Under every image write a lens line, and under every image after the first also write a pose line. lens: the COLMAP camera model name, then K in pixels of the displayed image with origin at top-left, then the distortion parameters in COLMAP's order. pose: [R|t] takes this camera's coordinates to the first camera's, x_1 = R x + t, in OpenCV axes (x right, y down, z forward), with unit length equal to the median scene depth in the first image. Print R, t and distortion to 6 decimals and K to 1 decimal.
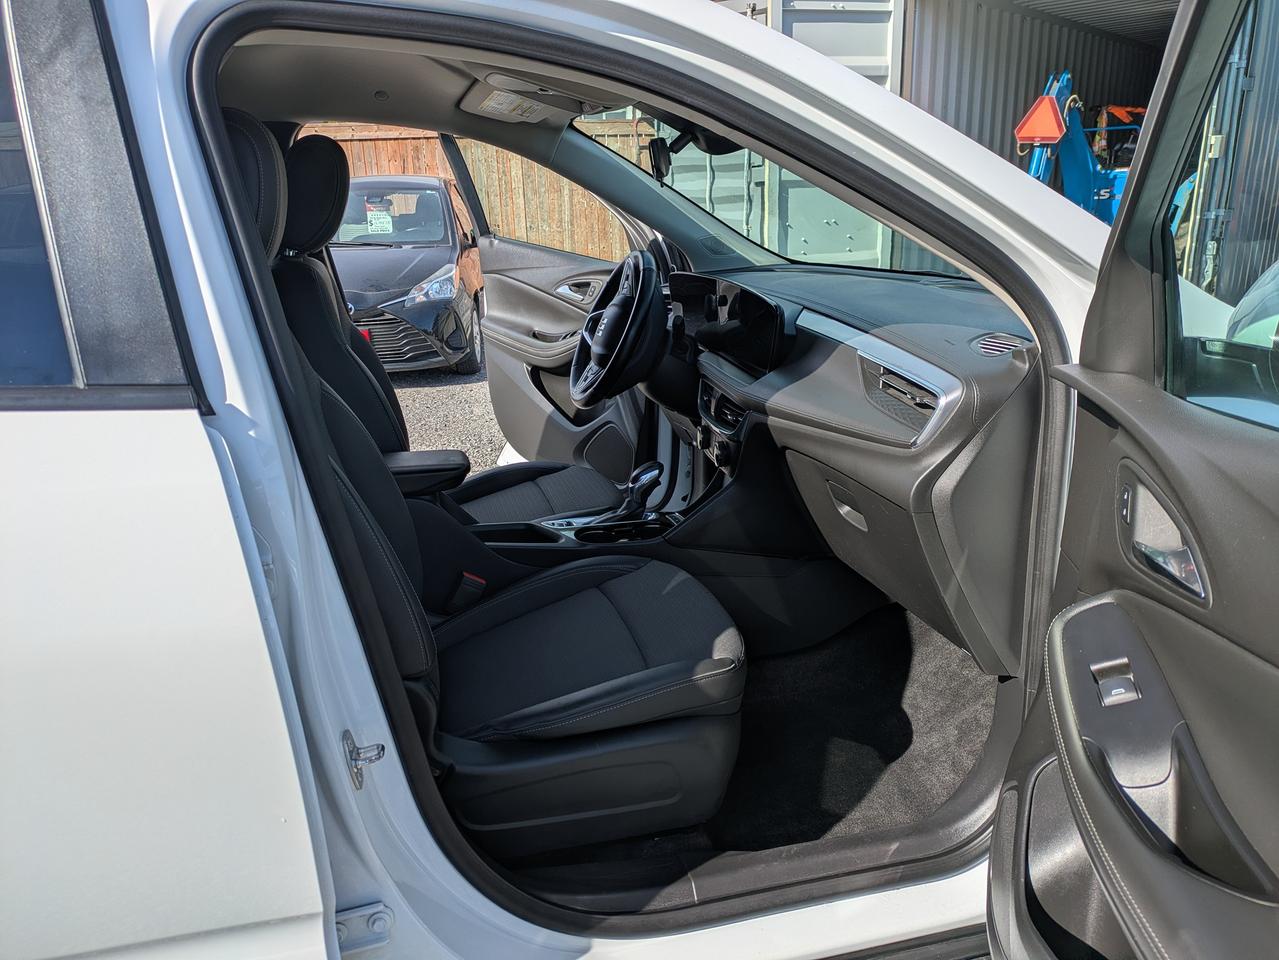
lens RADIAL K [[960.1, 0, 621.0], [0, 960.1, 480.2], [0, 0, 1]] dist [0.008255, 0.000018]
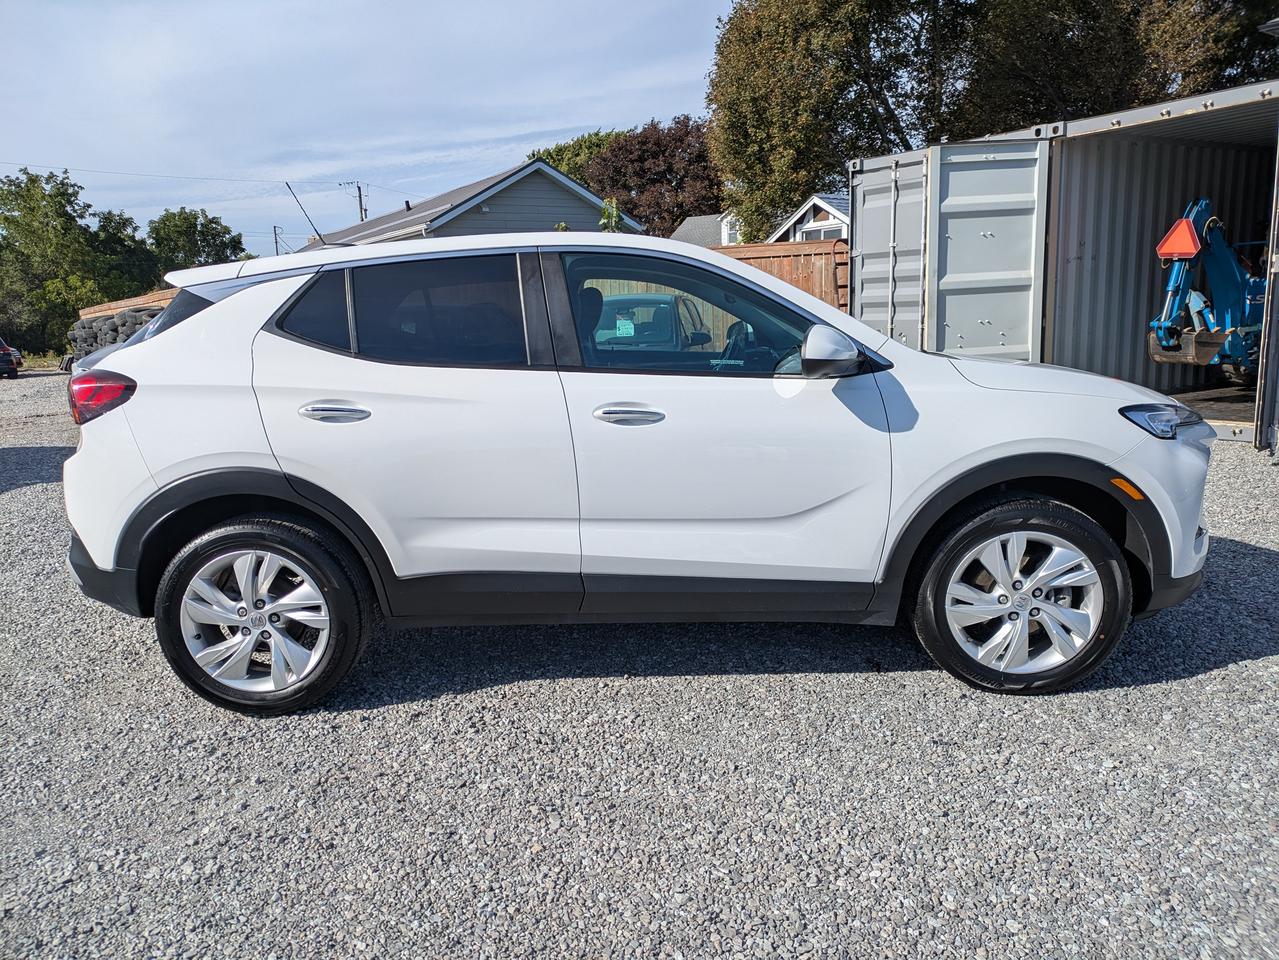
lens RADIAL K [[968.7, 0, 618.6], [0, 968.7, 478.2], [0, 0, 1]] dist [0.053990, -0.022166]
pose [[0.968277, 0.035484, -0.247346, 0.082568], [-0.062724, 0.992688, -0.103134, 0.080368], [0.241878, 0.115377, 0.963423, -0.283933]]
